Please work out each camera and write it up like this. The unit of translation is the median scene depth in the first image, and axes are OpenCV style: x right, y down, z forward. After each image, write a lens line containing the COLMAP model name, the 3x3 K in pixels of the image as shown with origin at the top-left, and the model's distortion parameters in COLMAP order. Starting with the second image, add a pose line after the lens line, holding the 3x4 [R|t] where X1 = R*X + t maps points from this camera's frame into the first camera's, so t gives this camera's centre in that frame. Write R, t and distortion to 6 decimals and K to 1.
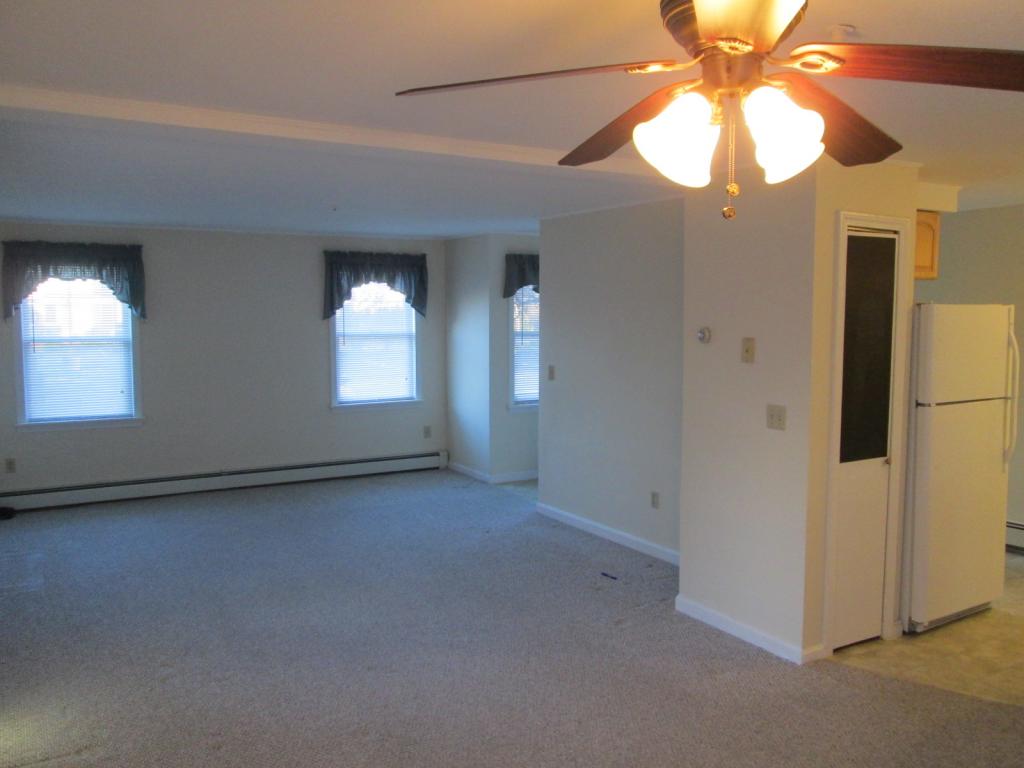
lens RADIAL K [[851.1, 0, 510.8], [0, 851.1, 384.6], [0, 0, 1]] dist [-0.033465, 0.004604]
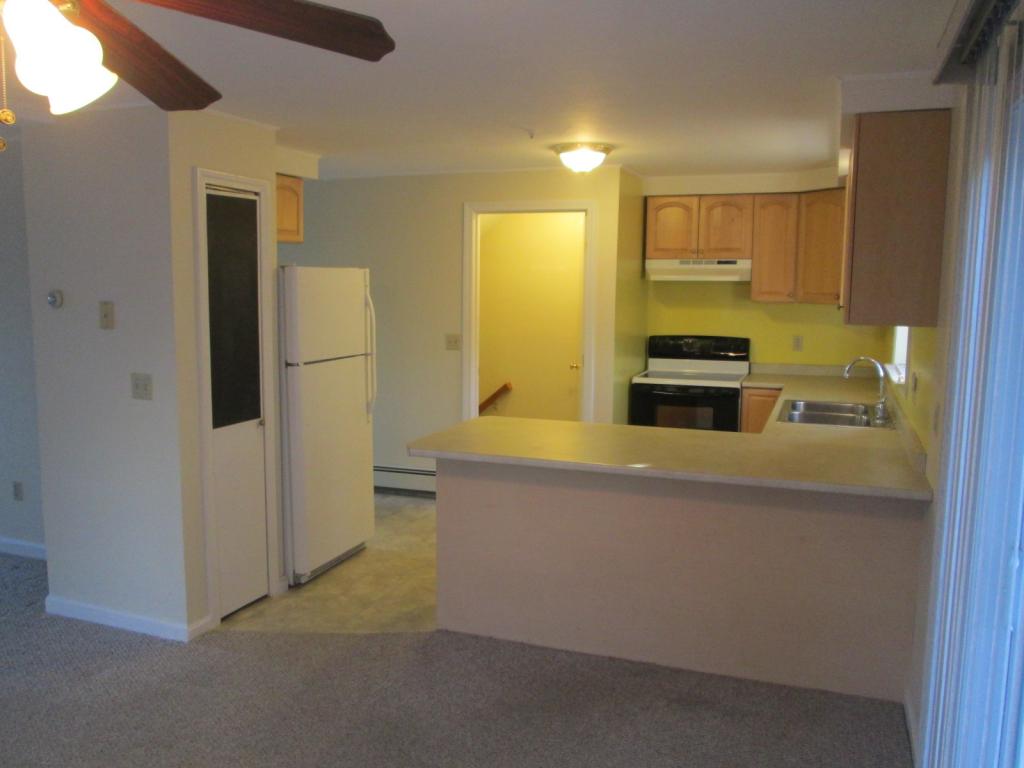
lens RADIAL K [[851.1, 0, 515.0], [0, 851.1, 383.4], [0, 0, 1]] dist [-0.033465, 0.004604]
pose [[0.780083, -0.066894, 0.622090, 0.054414], [0.042526, 0.997638, 0.053950, 0.002309], [-0.624229, -0.015631, 0.781085, 0.021808]]
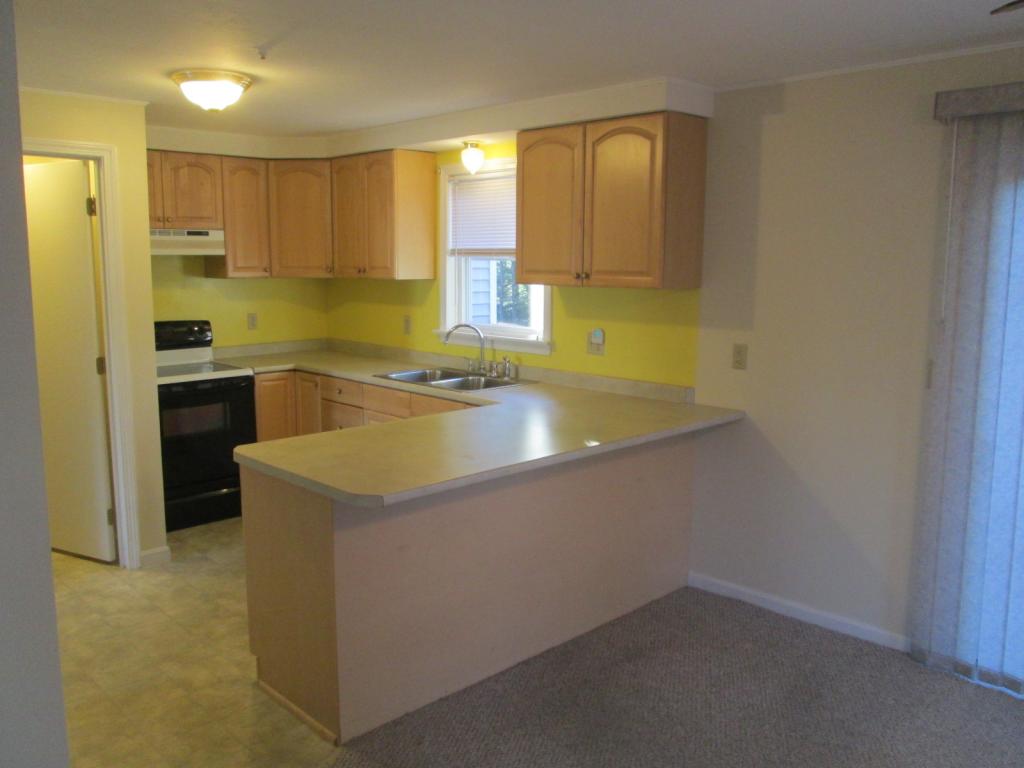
lens RADIAL K [[851.1, 0, 513.9], [0, 851.1, 386.2], [0, 0, 1]] dist [-0.033465, 0.004604]
pose [[-0.236297, -0.141895, 0.961265, -0.161879], [0.082886, 0.982731, 0.165438, -0.092758], [-0.968139, 0.118768, -0.220456, 1.241851]]
